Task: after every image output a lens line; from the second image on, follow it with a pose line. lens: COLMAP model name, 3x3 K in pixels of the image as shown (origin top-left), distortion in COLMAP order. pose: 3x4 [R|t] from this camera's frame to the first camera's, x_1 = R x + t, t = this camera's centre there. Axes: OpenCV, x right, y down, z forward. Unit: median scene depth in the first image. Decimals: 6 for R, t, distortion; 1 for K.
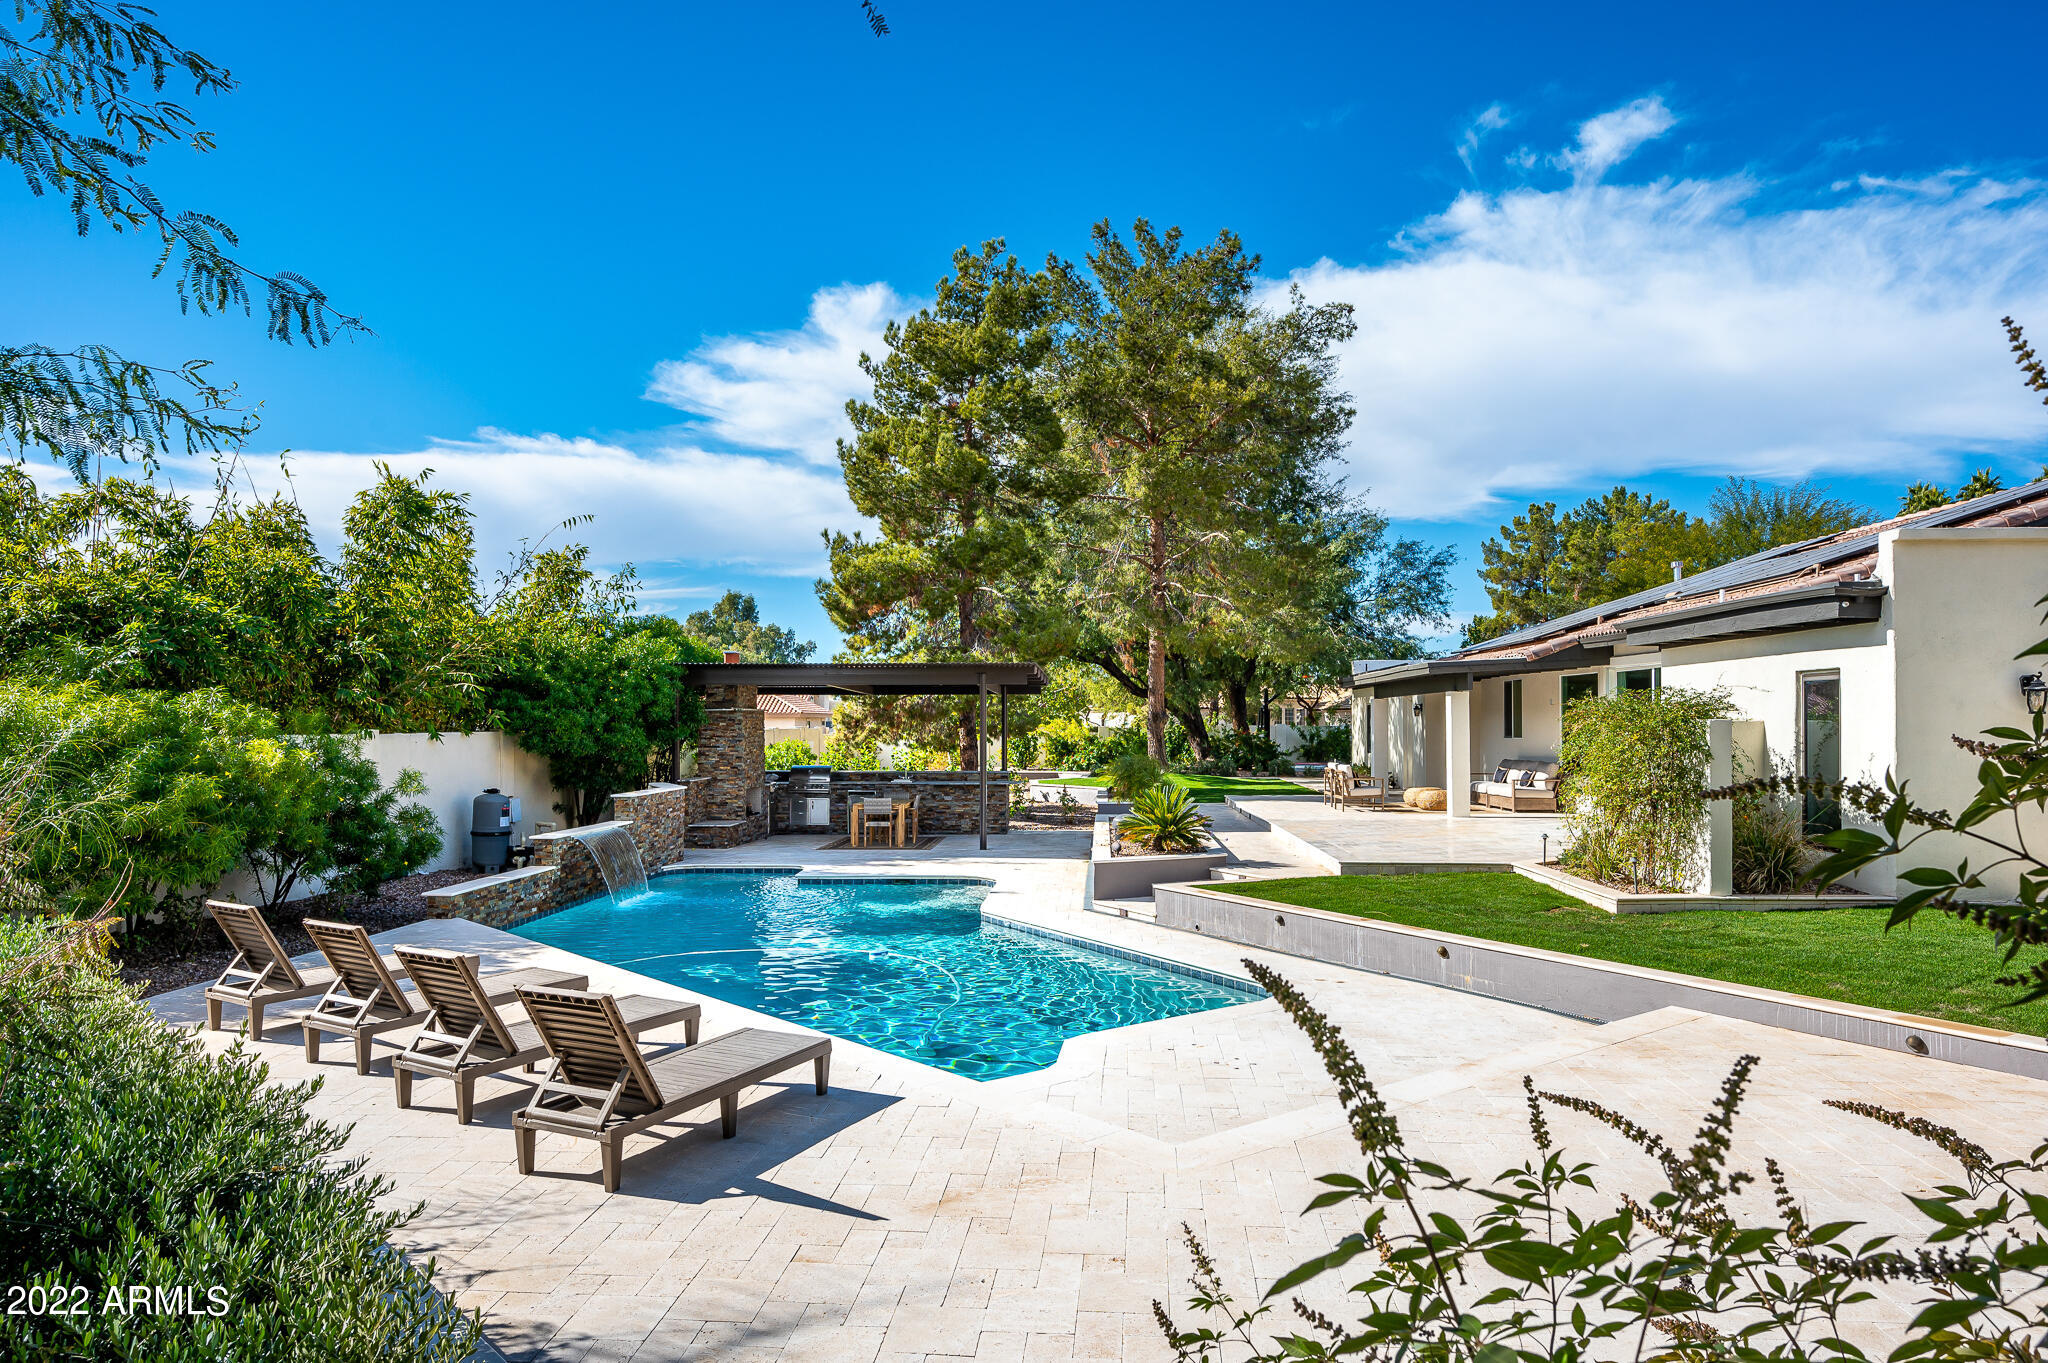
lens RADIAL K [[1282.1, 0, 1034.9], [0, 1282.1, 700.8], [0, 0, 1]] dist [-0.014557, 0.000110]
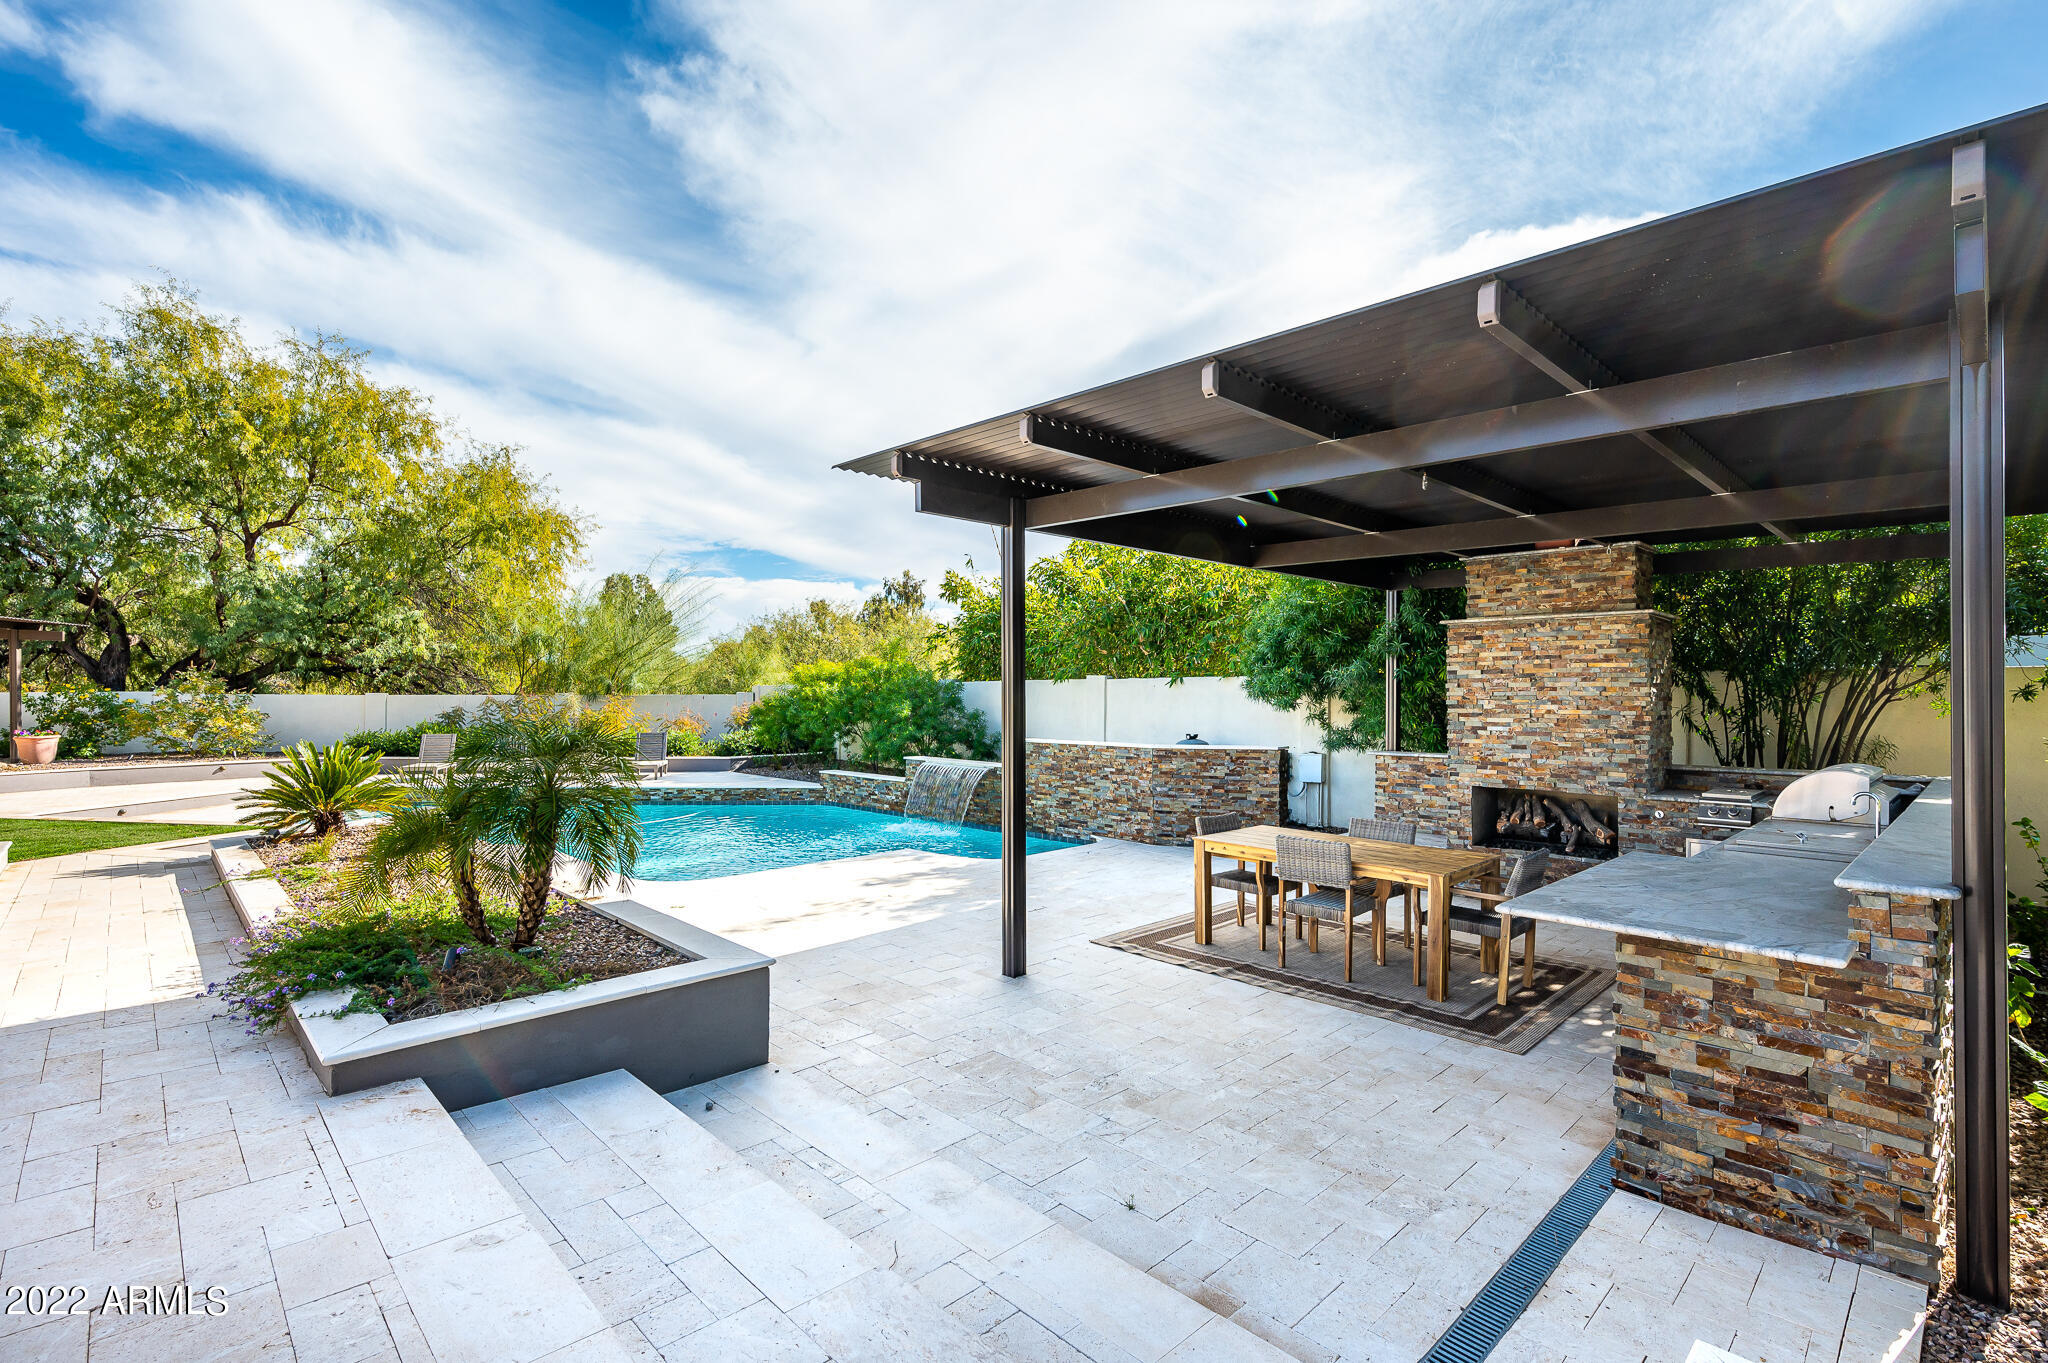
lens RADIAL K [[948.3, 0, 1023.0], [0, 948.3, 686.7], [0, 0, 1]] dist [0.000303, 0.001437]
pose [[-0.694945, -0.006944, -0.719030, 0.118371], [0.012393, 0.999689, -0.021632, 0.030013], [0.718956, -0.023944, -0.694643, 0.910745]]
